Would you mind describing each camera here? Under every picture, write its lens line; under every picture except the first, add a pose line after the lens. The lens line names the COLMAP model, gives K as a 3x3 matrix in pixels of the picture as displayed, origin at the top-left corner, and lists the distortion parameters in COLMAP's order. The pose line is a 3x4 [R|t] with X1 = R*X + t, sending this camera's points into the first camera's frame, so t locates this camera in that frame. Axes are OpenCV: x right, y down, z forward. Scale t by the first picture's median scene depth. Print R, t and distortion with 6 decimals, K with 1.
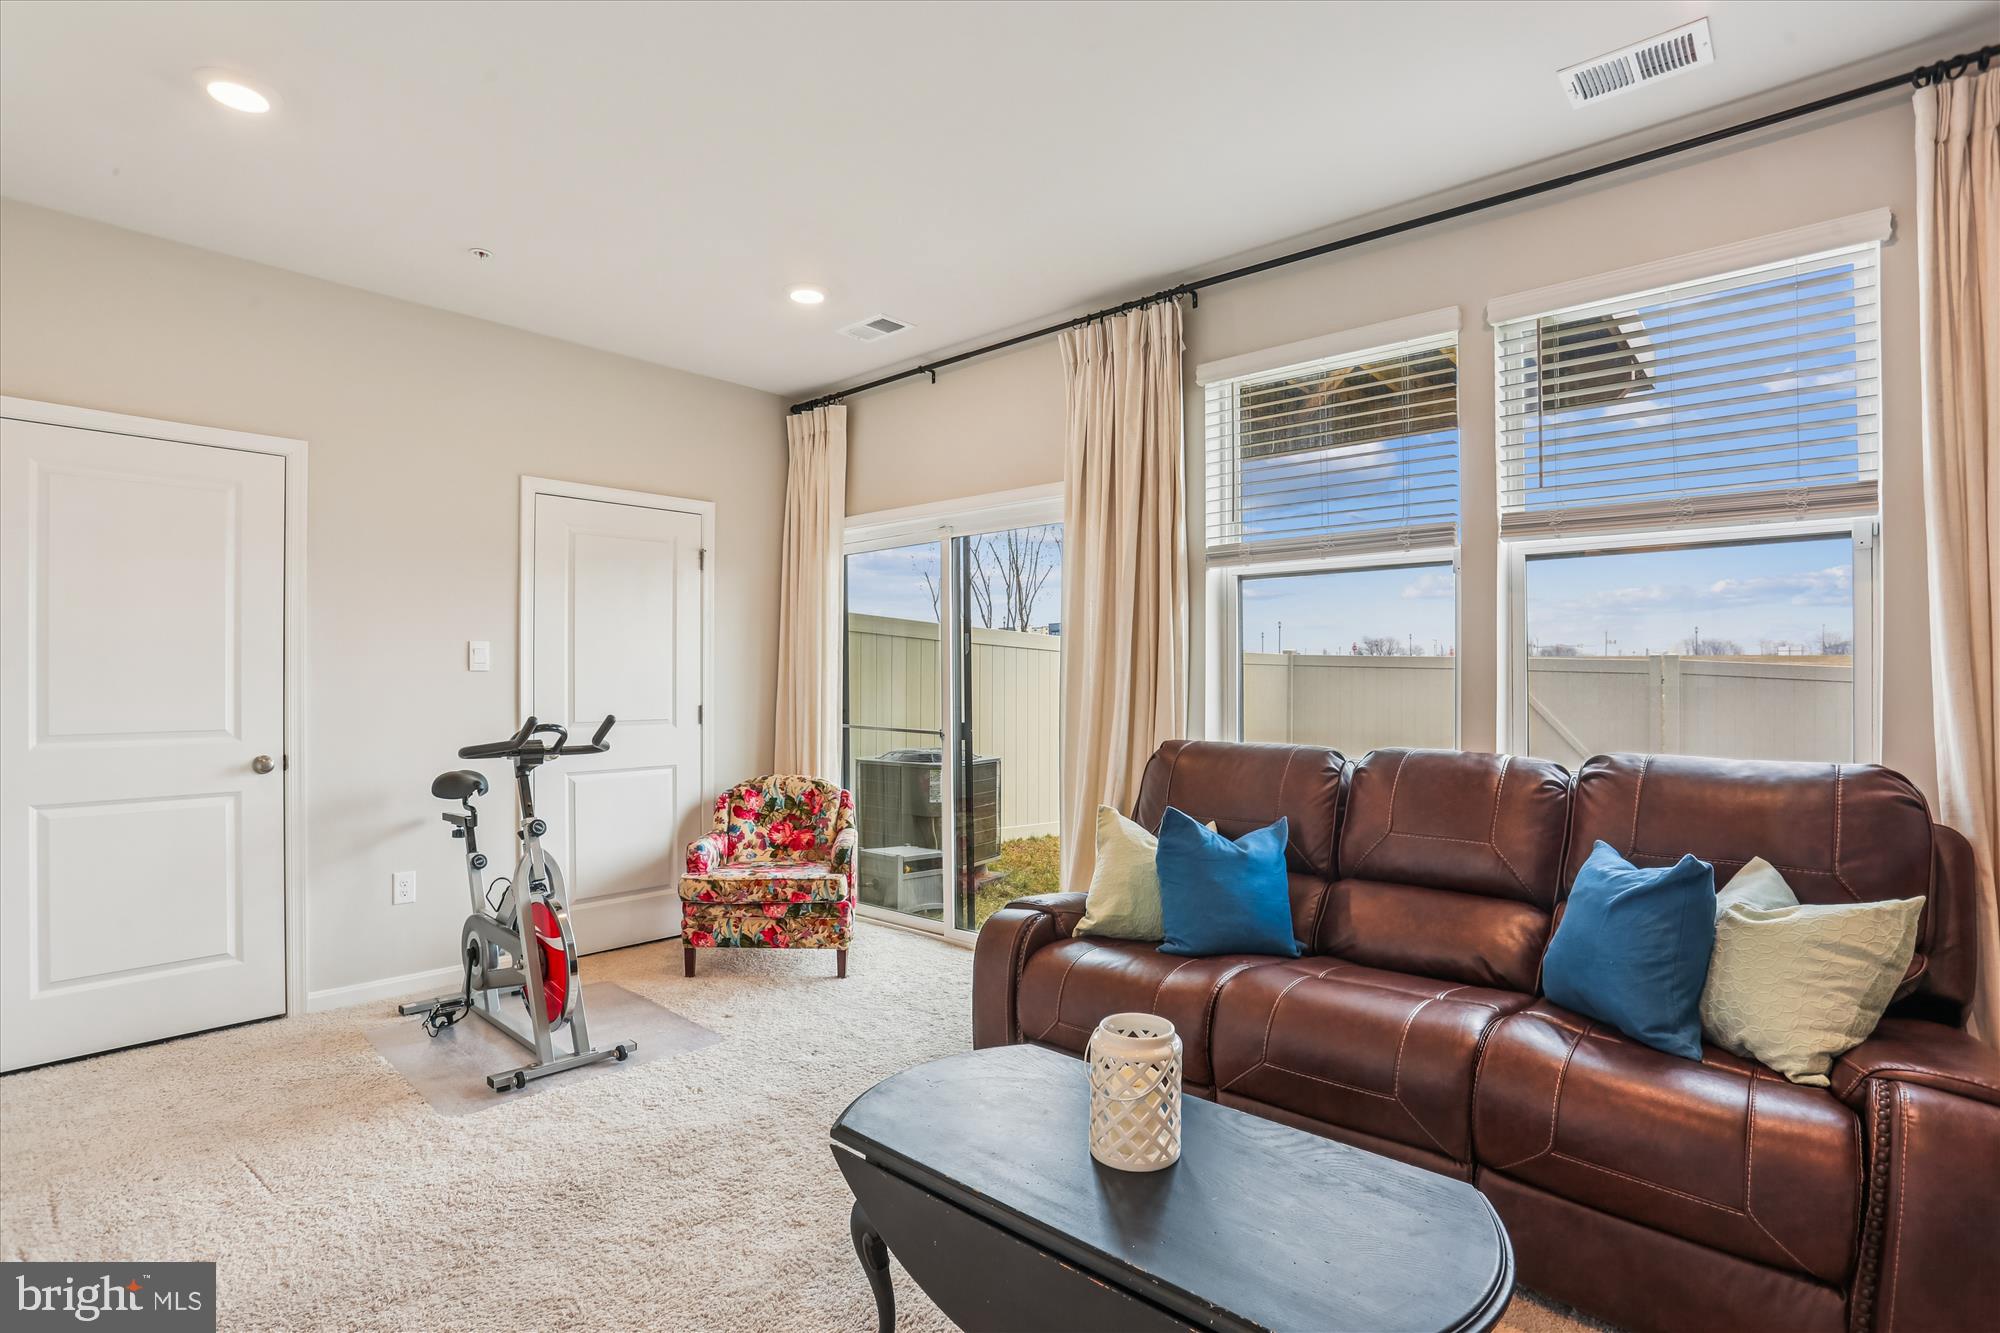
lens RADIAL K [[979.9, 0, 1001.3], [0, 979.9, 675.8], [0, 0, 1]] dist [-0.000338, 0.000013]
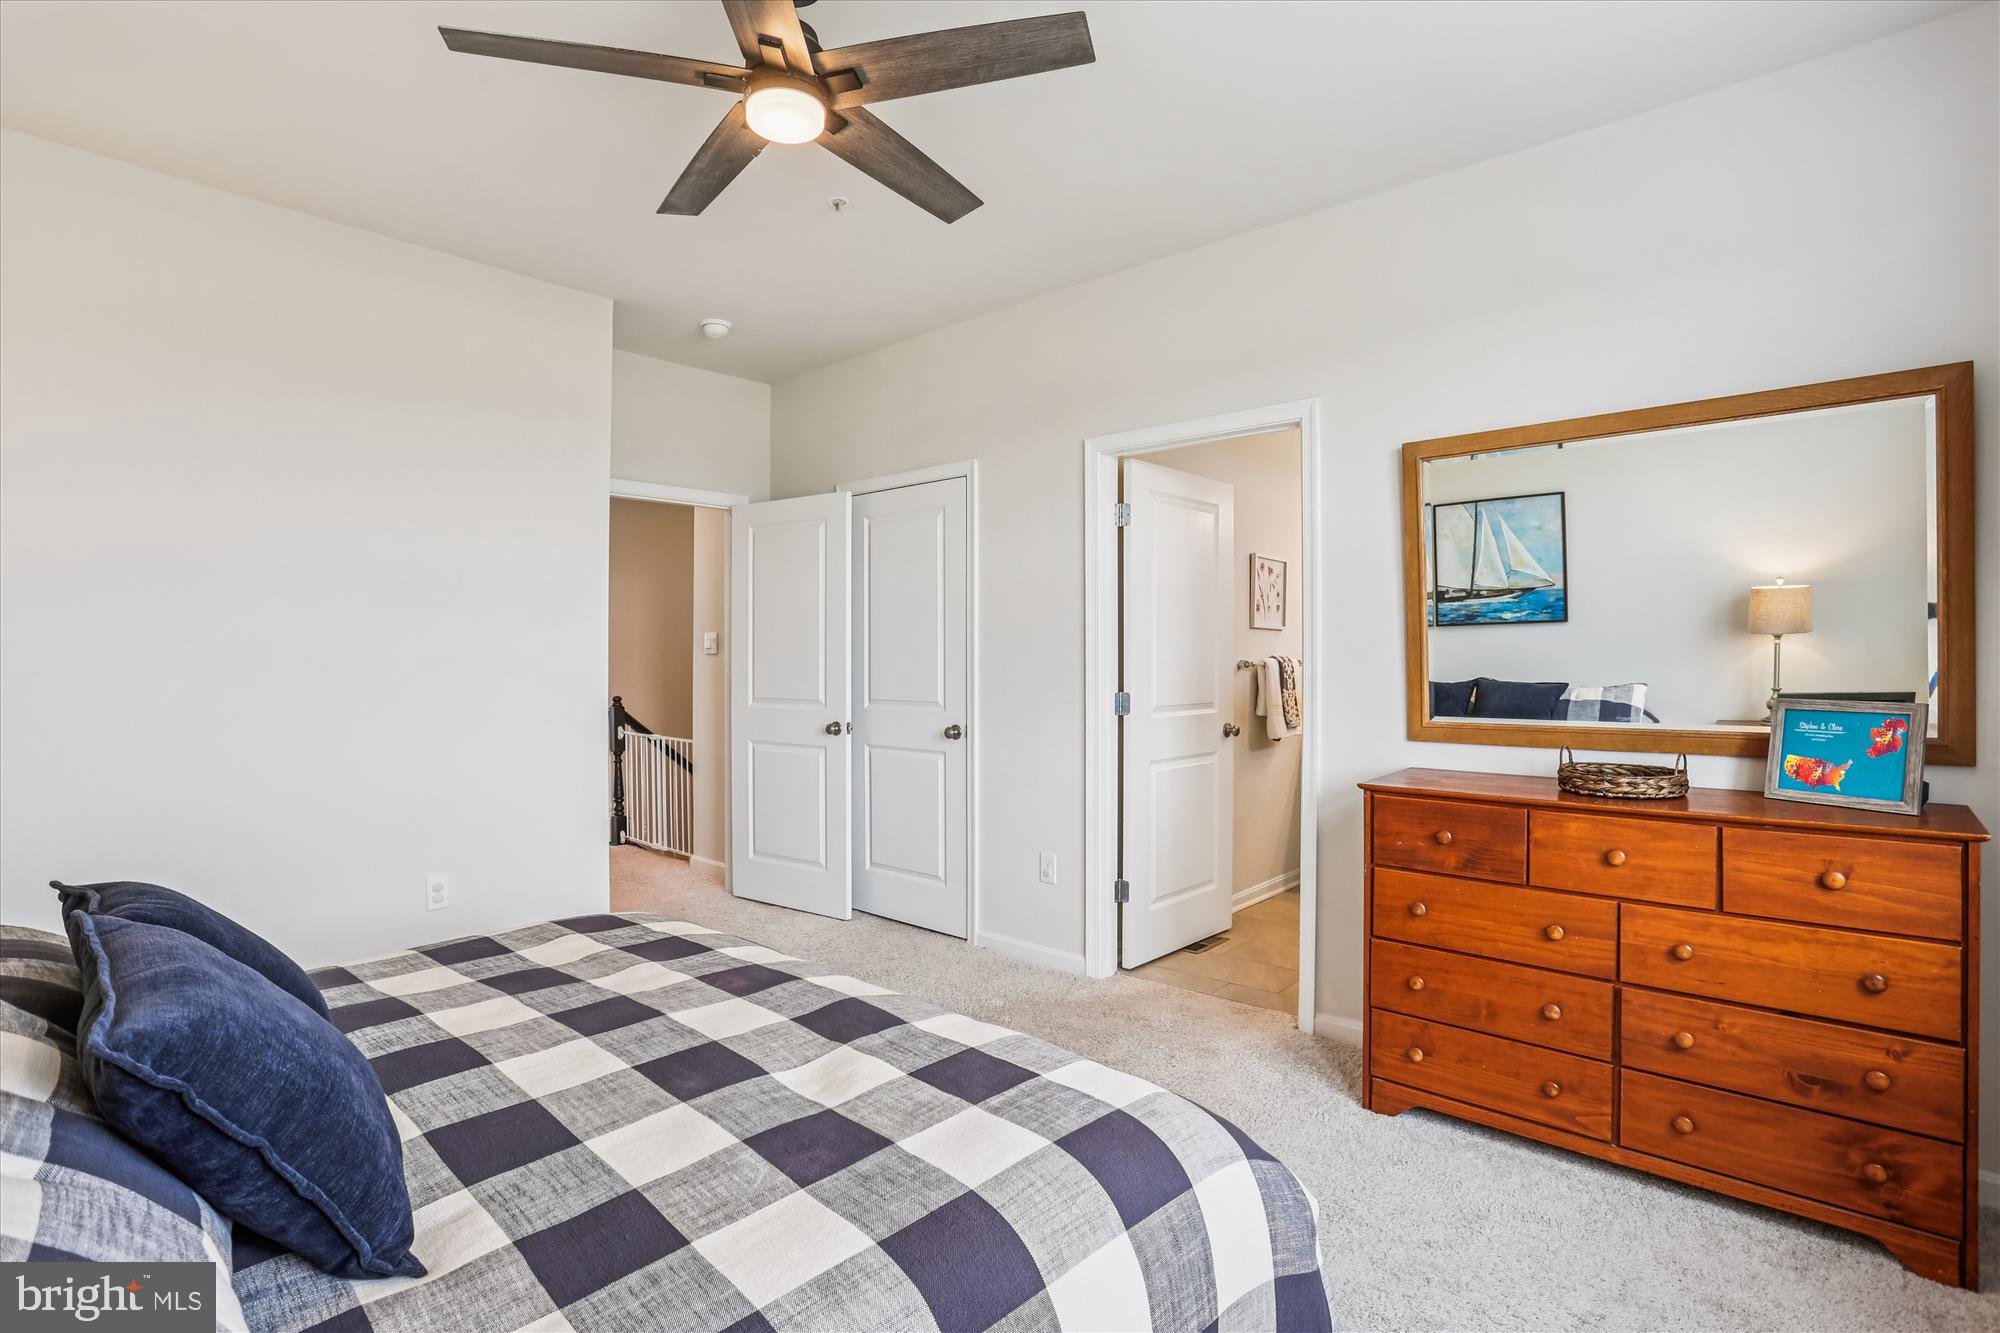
lens RADIAL K [[979.9, 0, 1001.3], [0, 979.9, 675.8], [0, 0, 1]] dist [-0.000338, 0.000013]
pose [[-0.020298, 0.007716, -0.999764, 0.564019], [0.002927, 0.999966, 0.007658, 0.010470], [0.999790, -0.002770, -0.020320, 1.235810]]
